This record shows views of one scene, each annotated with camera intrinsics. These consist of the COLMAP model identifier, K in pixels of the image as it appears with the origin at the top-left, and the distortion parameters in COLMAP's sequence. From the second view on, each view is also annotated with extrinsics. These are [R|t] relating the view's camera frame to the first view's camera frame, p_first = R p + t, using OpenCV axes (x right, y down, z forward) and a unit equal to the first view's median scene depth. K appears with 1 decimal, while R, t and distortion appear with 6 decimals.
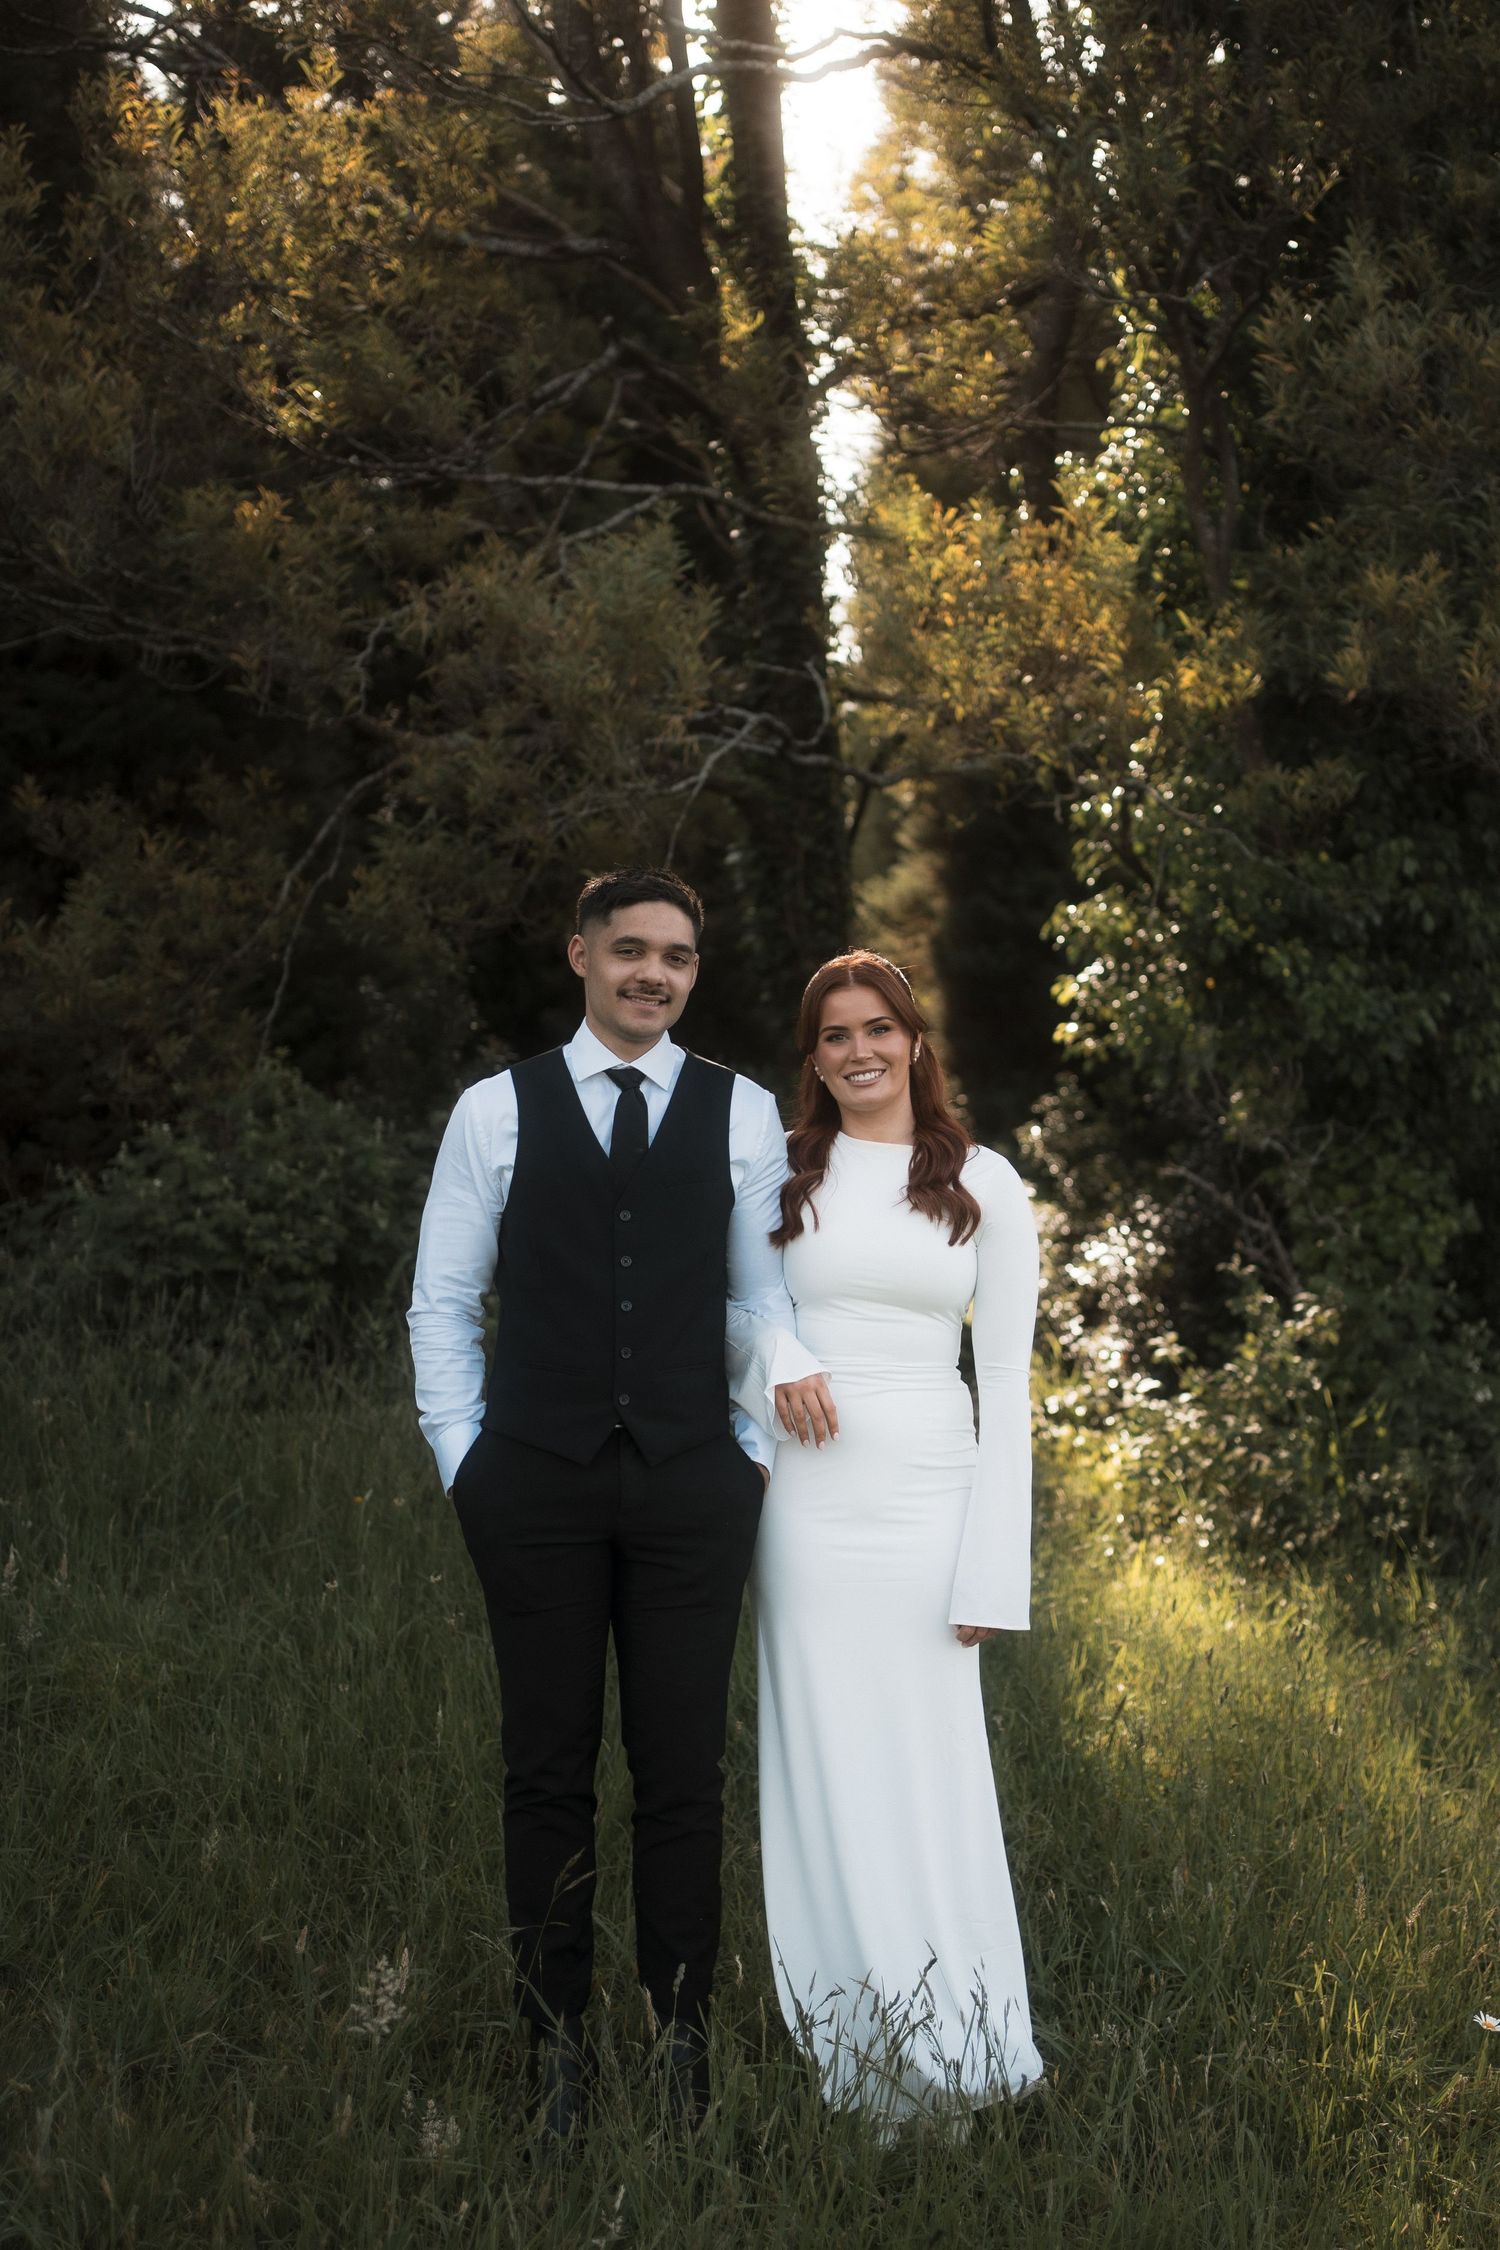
lens RADIAL K [[2342.8, 0, 799.3], [0, 2342.8, 1125.6], [0, 0, 1]] dist [-0.036640, 0.040439]
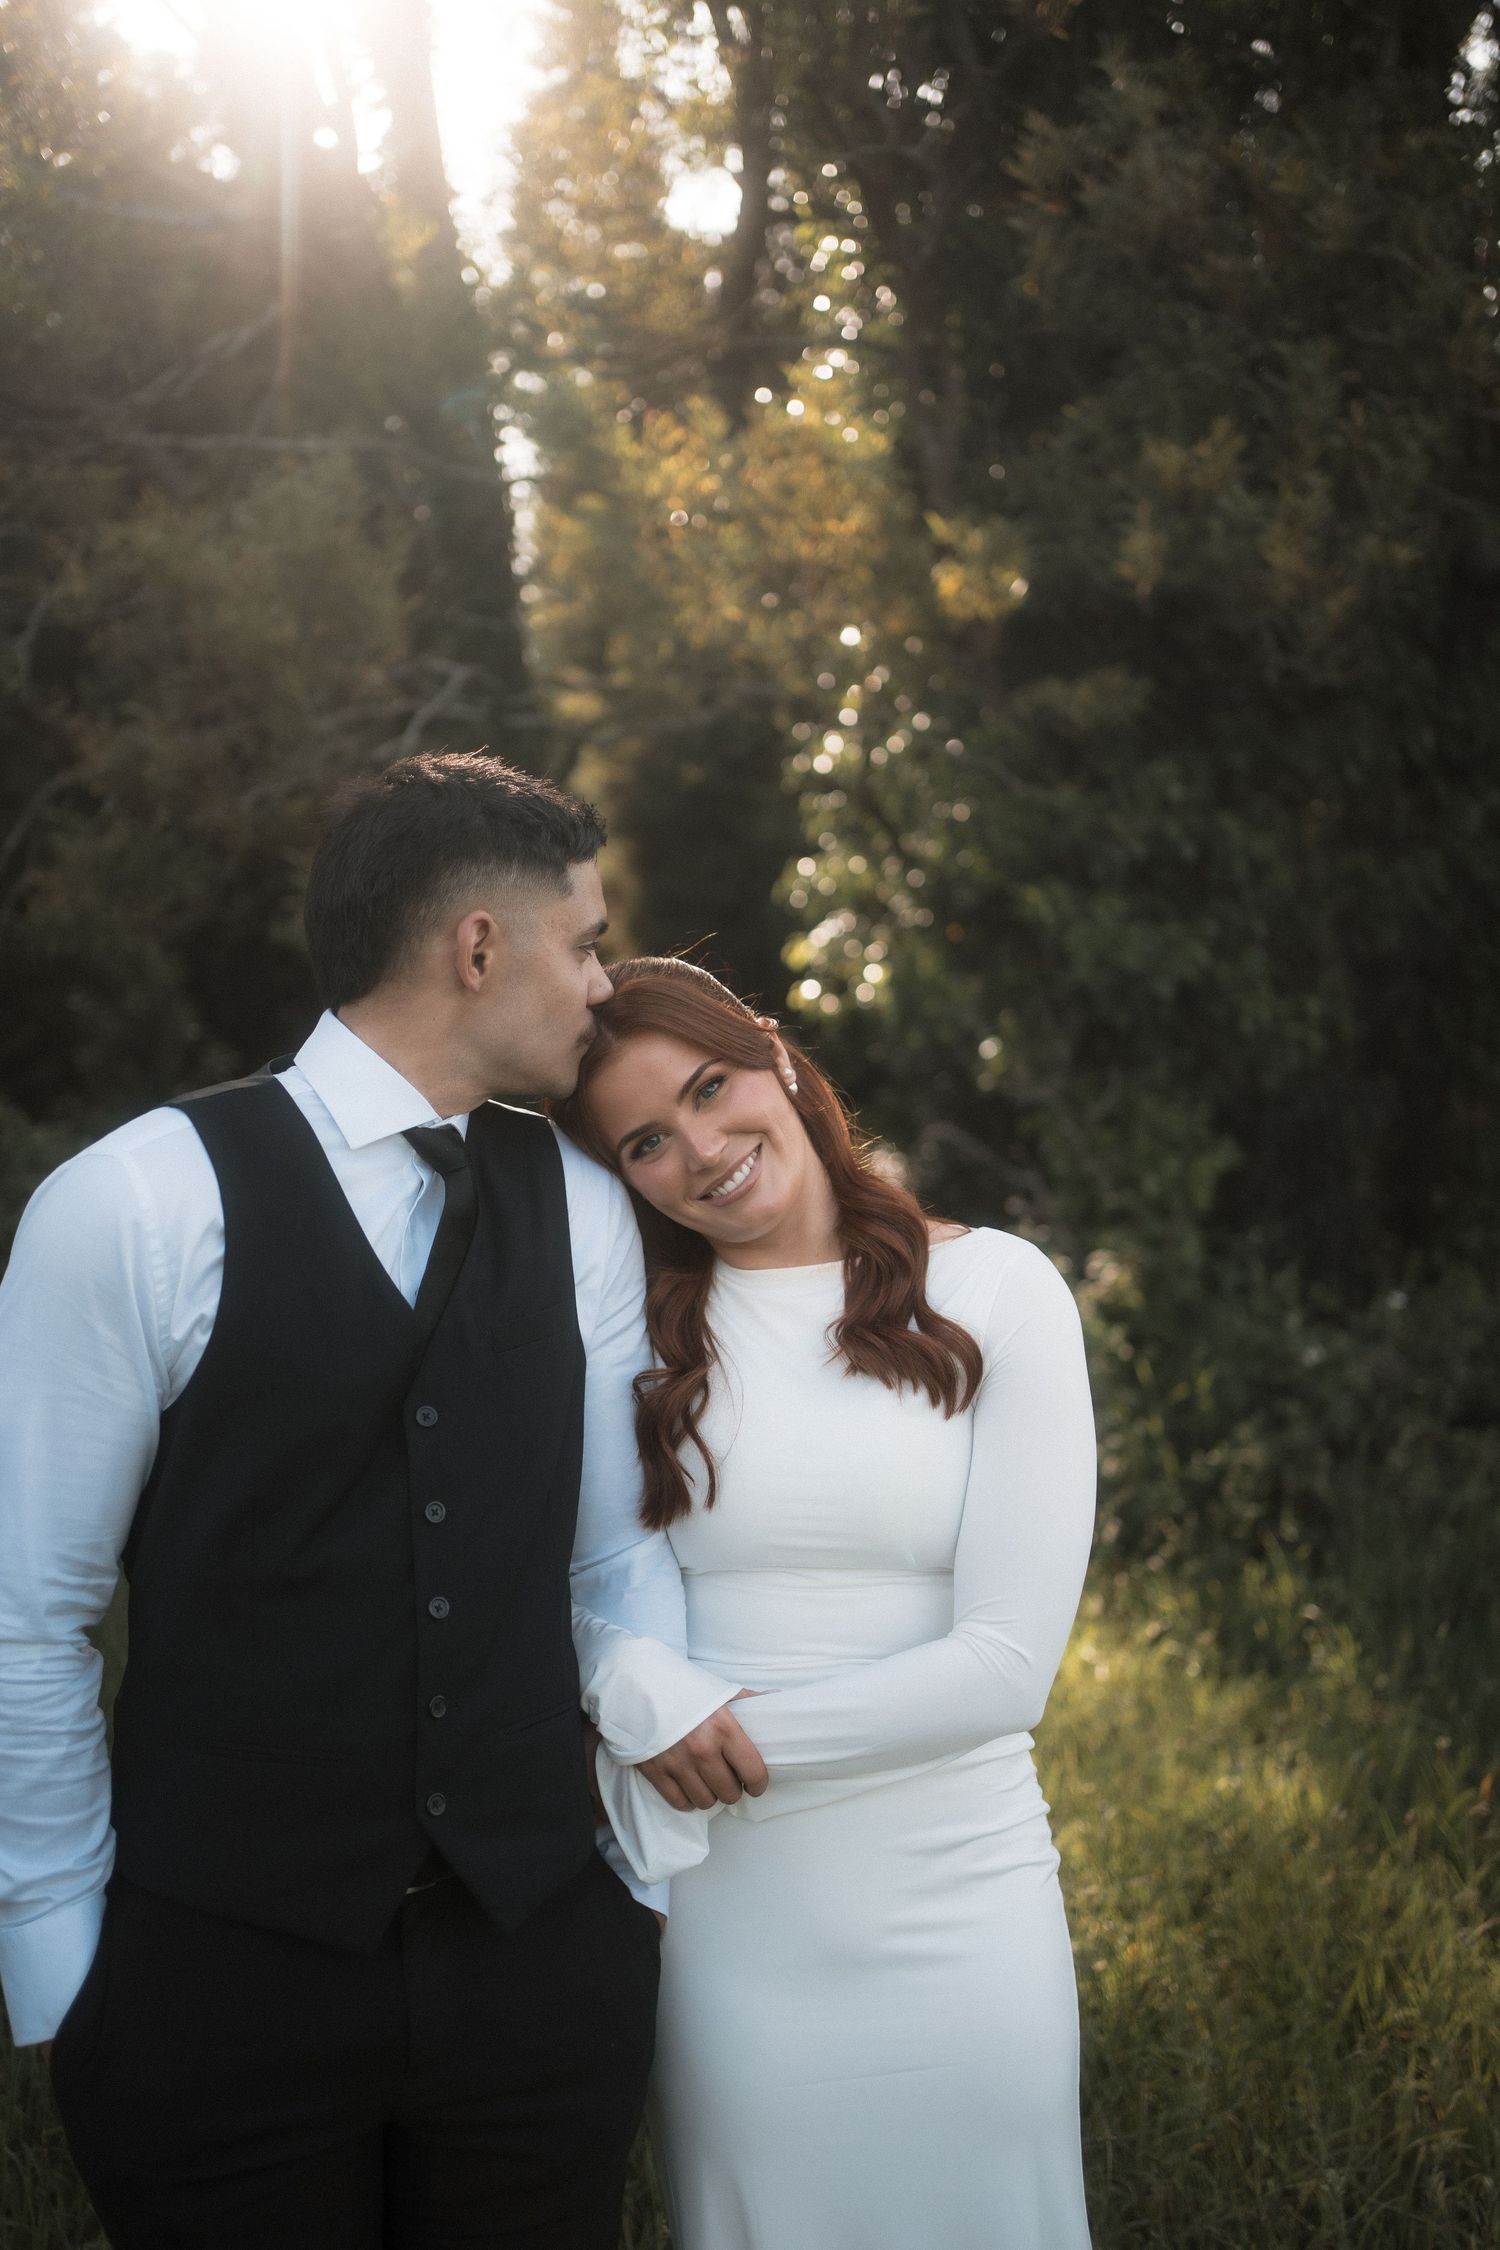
lens RADIAL K [[1927.7, 0, 671.3], [0, 1927.7, 1126.9], [0, 0, 1]] dist [0.004047, 0.007220]
pose [[0.993880, -0.077972, 0.078249, -0.011742], [0.075955, 0.996706, 0.028424, -0.015688], [-0.080208, -0.022306, 0.996529, 0.271984]]
